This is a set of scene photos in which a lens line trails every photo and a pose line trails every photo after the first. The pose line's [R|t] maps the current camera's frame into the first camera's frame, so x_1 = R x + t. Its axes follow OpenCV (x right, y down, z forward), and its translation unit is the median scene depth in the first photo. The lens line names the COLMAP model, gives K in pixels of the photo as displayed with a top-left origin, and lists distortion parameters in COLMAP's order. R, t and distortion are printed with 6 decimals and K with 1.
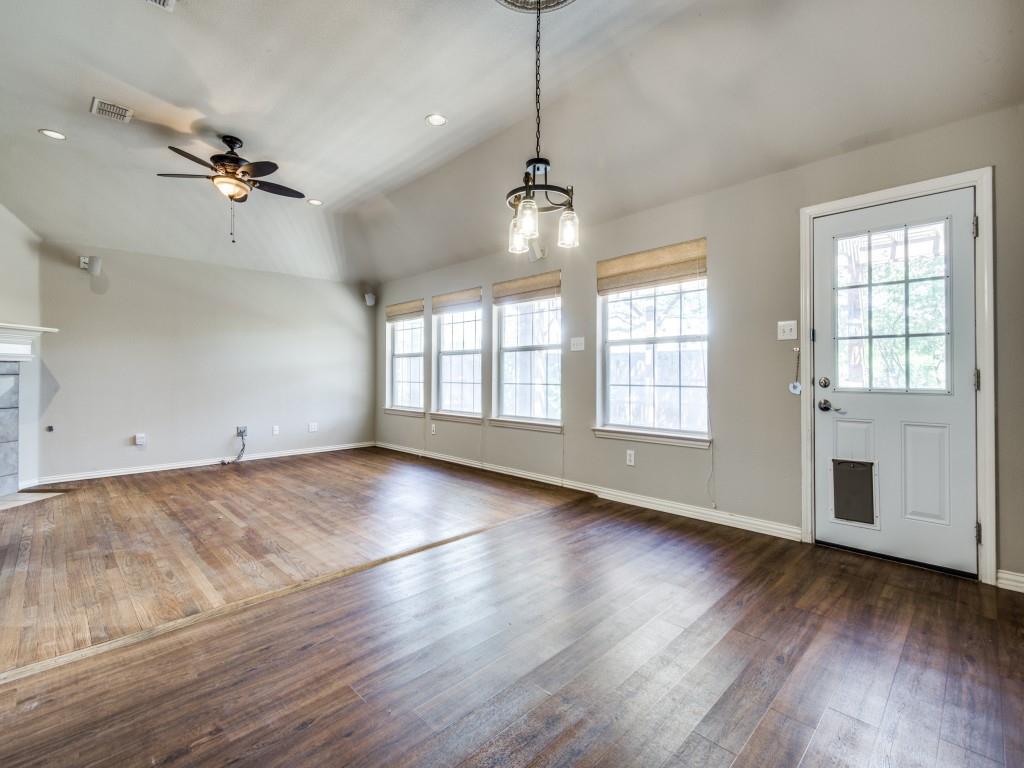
lens RADIAL K [[476.5, 0, 522.0], [0, 476.5, 362.6], [0, 0, 1]] dist [0.014113, -0.008606]
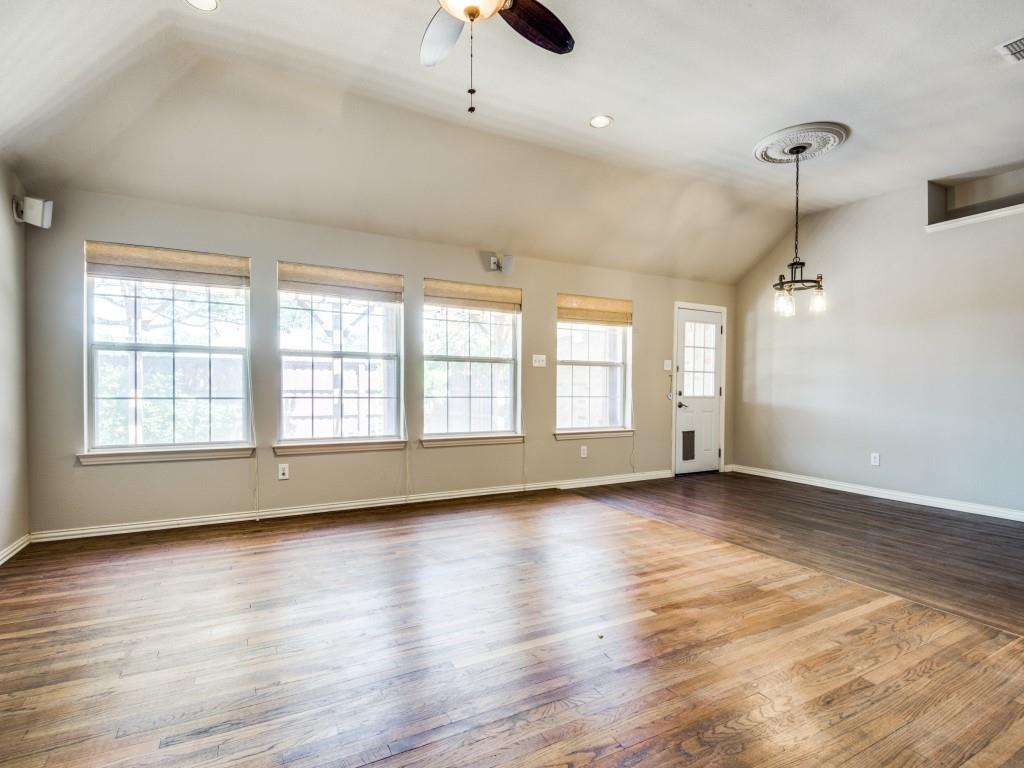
lens RADIAL K [[476.5, 0, 467.6], [0, 476.5, 383.0], [0, 0, 1]] dist [0.014113, -0.008606]
pose [[0.323541, 0.009164, 0.946170, -0.984359], [-0.035929, 0.999351, 0.002607, 0.017015], [-0.945532, -0.034838, 0.323661, 0.778830]]
